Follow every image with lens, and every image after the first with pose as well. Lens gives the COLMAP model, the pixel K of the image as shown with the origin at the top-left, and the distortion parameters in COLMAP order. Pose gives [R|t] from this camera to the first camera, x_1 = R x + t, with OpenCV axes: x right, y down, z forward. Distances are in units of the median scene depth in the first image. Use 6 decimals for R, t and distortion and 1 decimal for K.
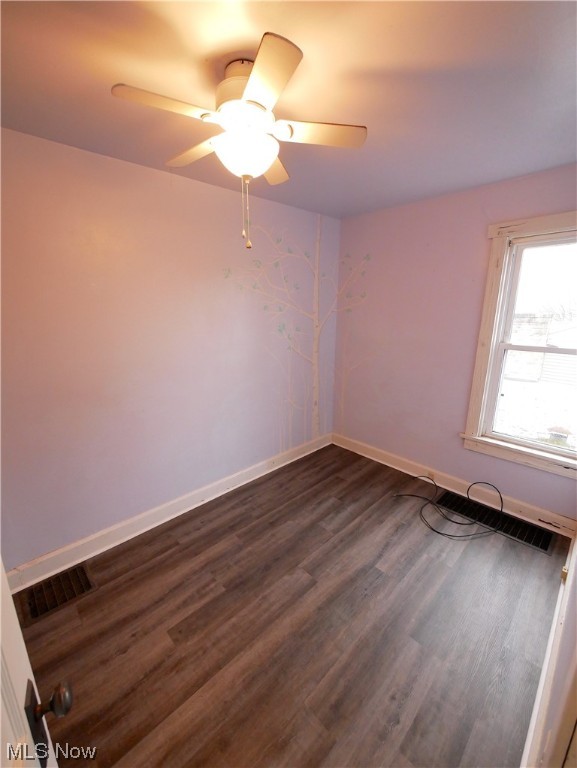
lens RADIAL K [[315.6, 0, 287.8], [0, 315.6, 387.0], [0, 0, 1]] dist [-0.009918, 0.000508]
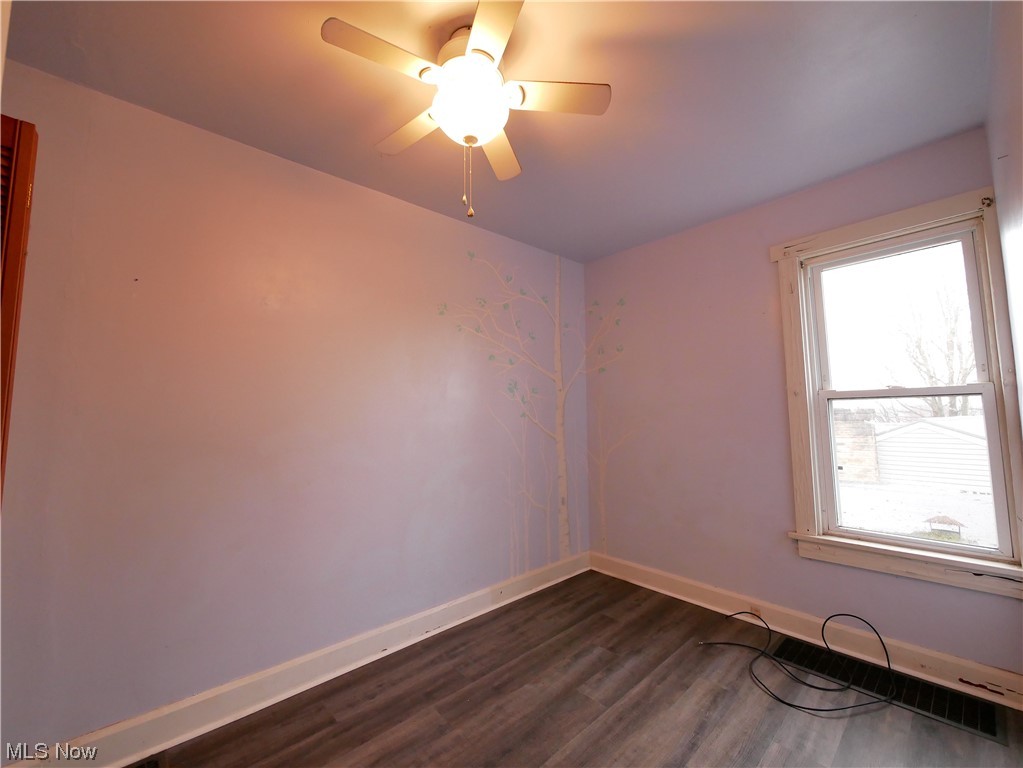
lens RADIAL K [[420.4, 0, 511.8], [0, 420.4, 379.2], [0, 0, 1]] dist [-0.009918, 0.000508]
pose [[0.999748, -0.010935, -0.019586, -0.002419], [0.003930, 0.945007, -0.327026, 0.135293], [0.022085, 0.326866, 0.944812, 0.073777]]
